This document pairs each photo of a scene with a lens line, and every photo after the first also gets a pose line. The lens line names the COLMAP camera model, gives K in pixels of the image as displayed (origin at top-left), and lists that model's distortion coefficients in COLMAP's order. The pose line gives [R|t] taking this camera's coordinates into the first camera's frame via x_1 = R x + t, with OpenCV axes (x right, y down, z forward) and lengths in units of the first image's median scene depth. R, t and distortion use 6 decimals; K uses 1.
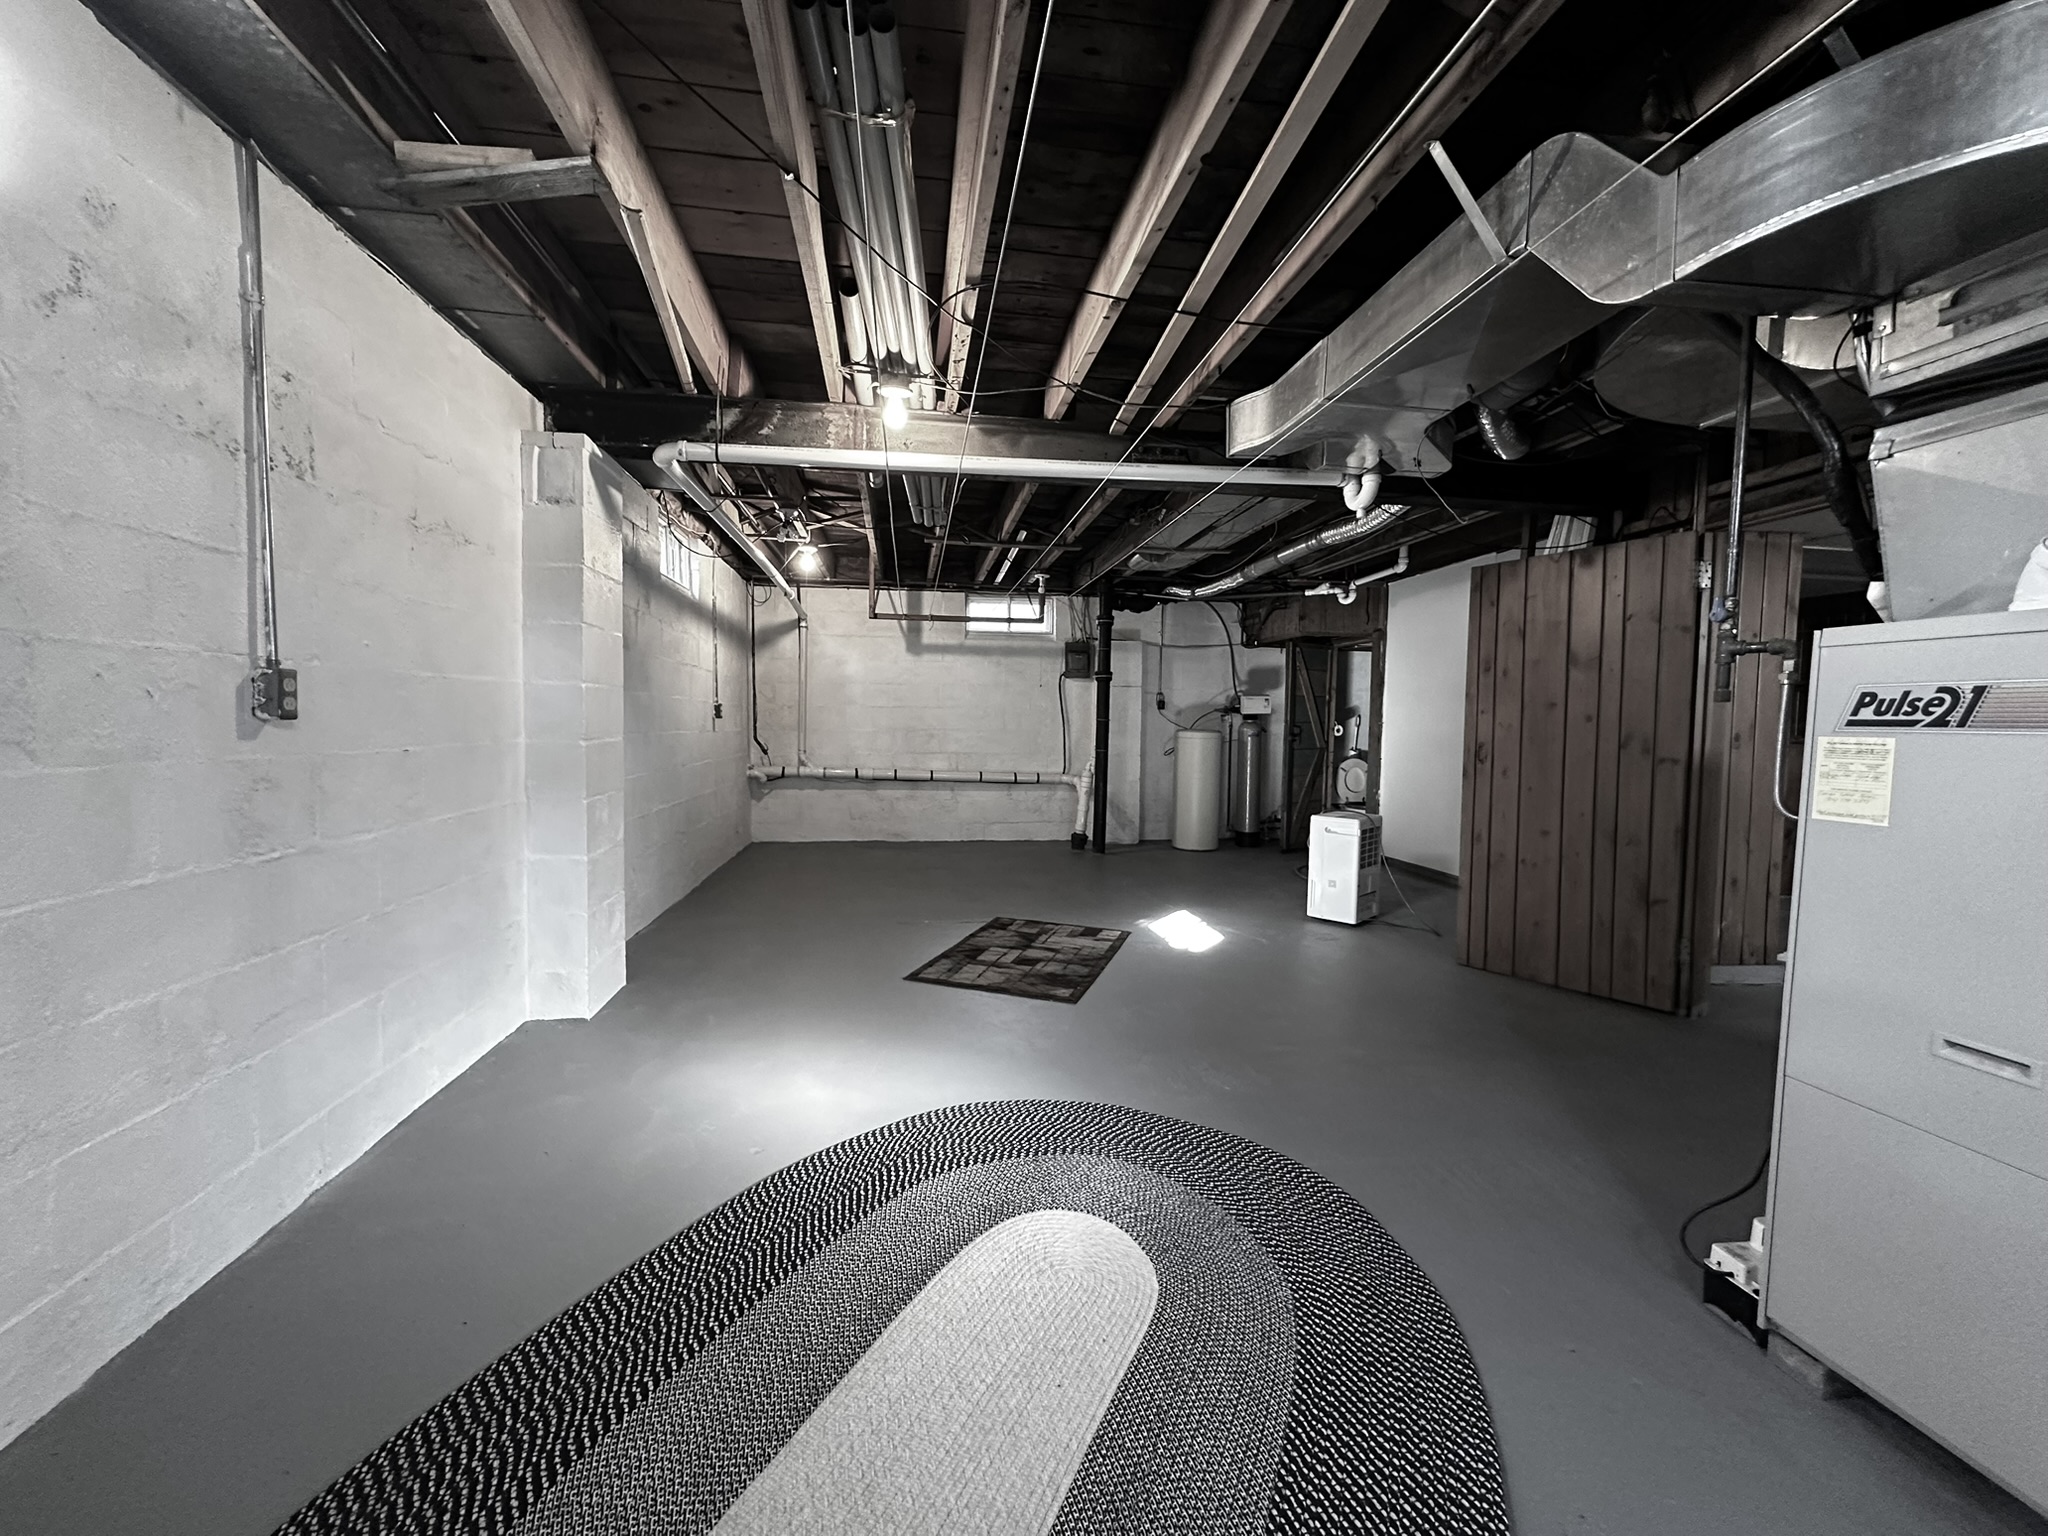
lens RADIAL K [[813.9, 0, 1024.0], [0, 813.9, 768.0], [0, 0, 1]] dist [-0.000355, -0.000016]
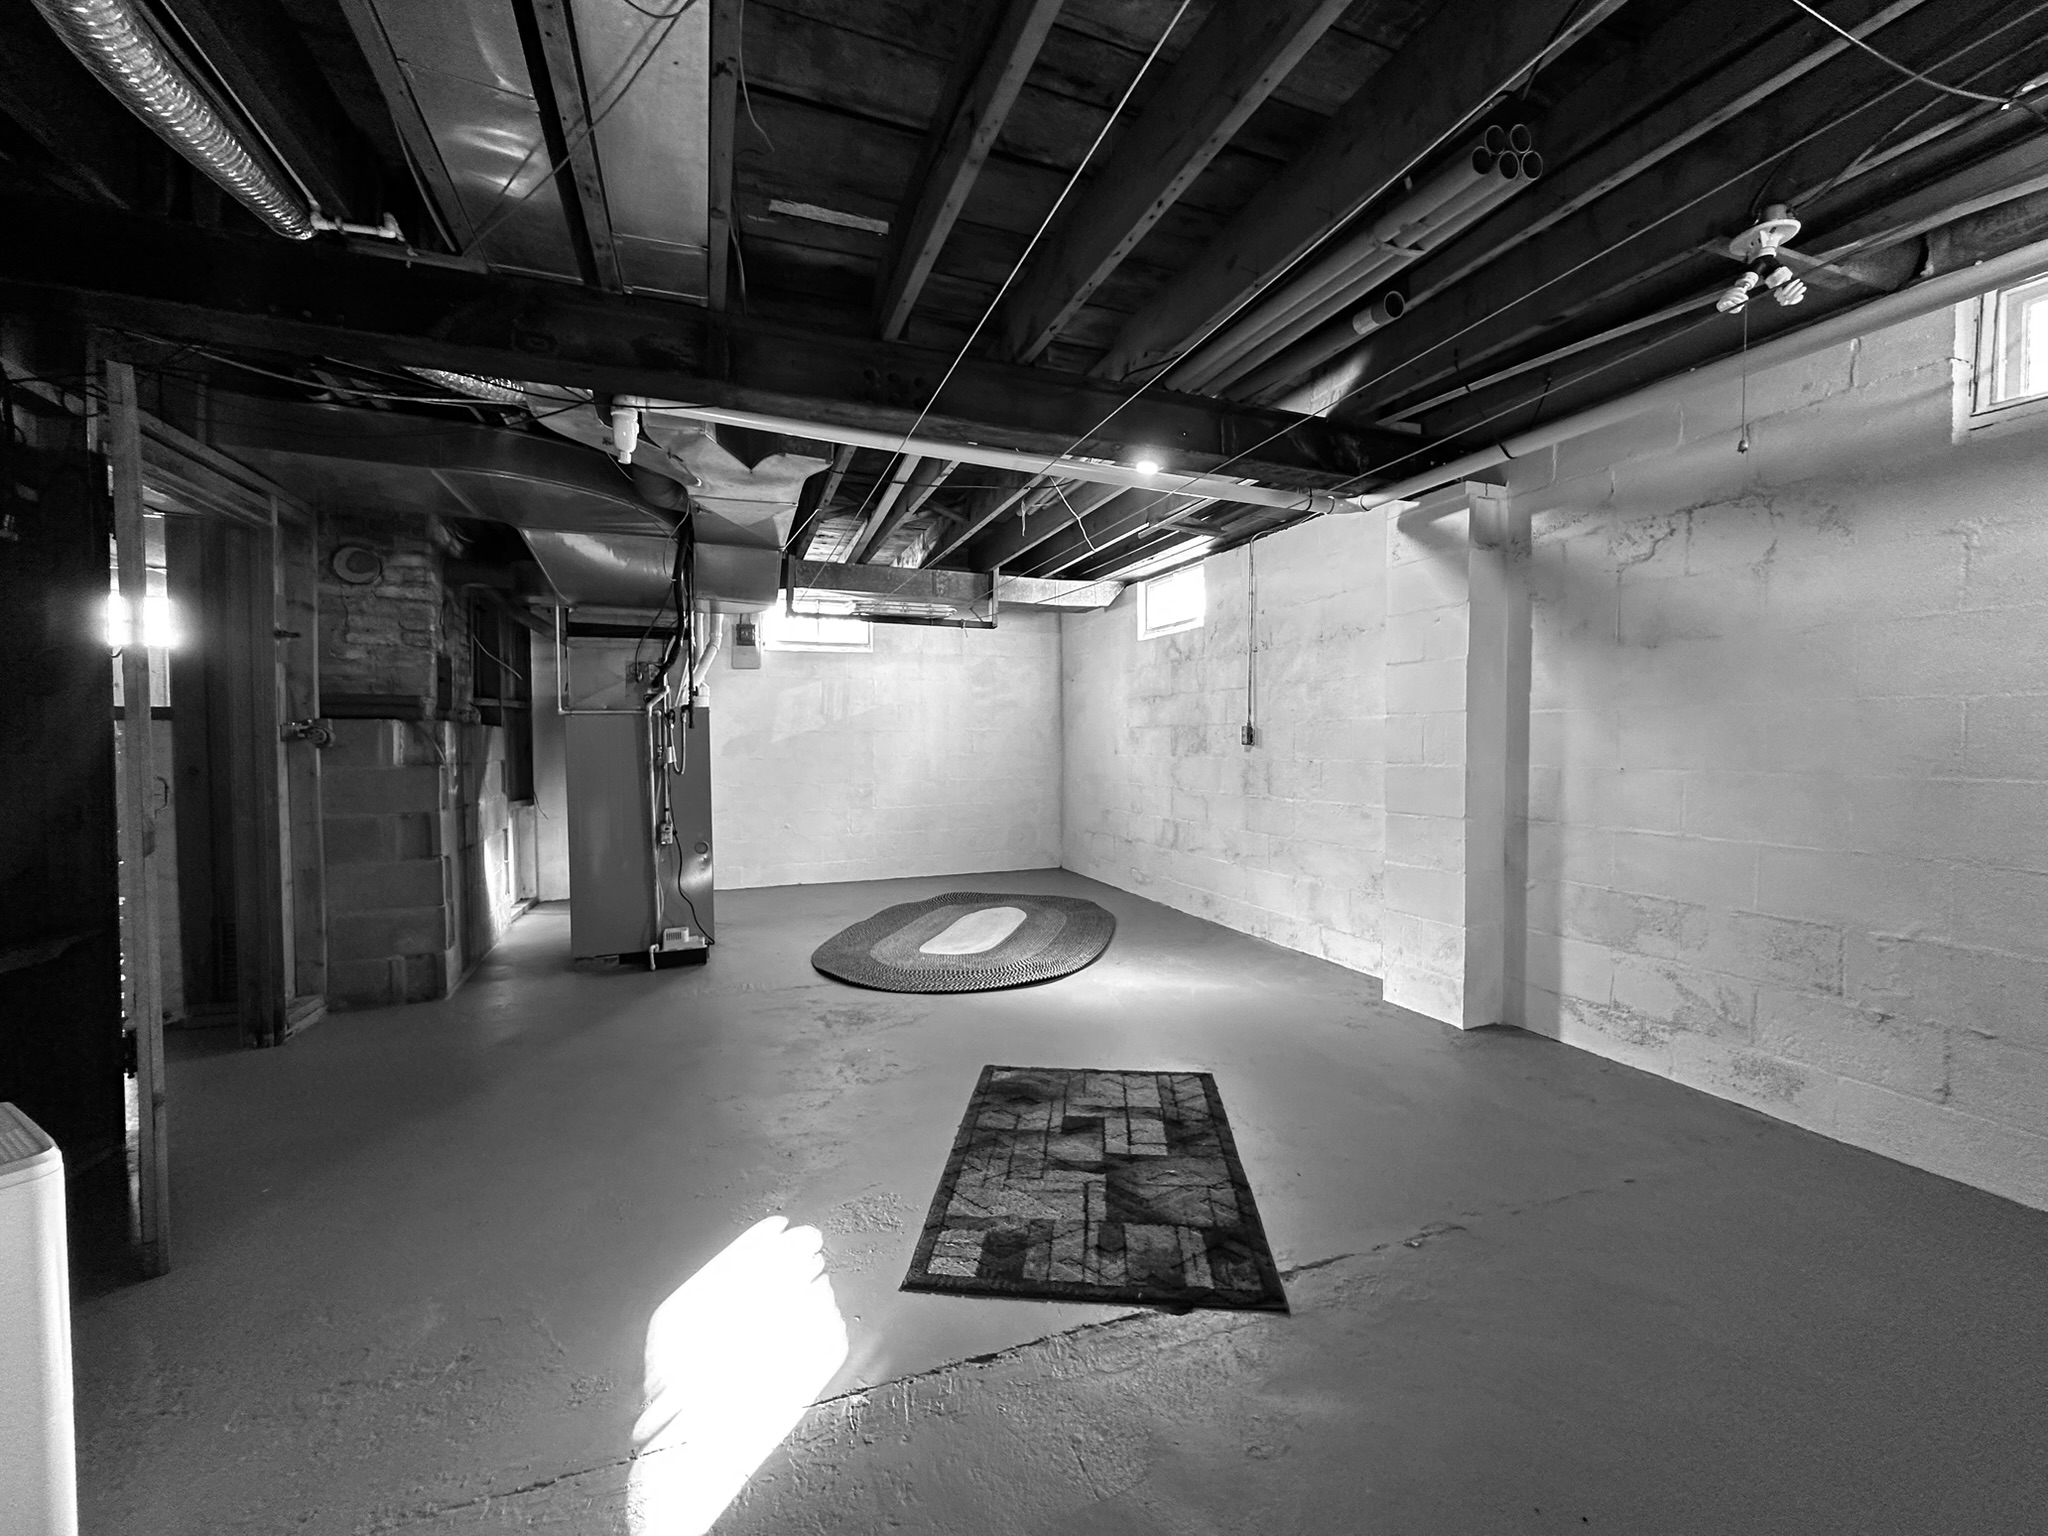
lens RADIAL K [[813.9, 0, 1024.0], [0, 813.9, 768.0], [0, 0, 1]] dist [-0.000355, -0.000016]
pose [[-0.974774, -0.003482, -0.223168, 0.371583], [-0.021639, 0.996642, 0.078970, -0.164238], [0.222144, 0.081807, -0.971576, 3.136102]]
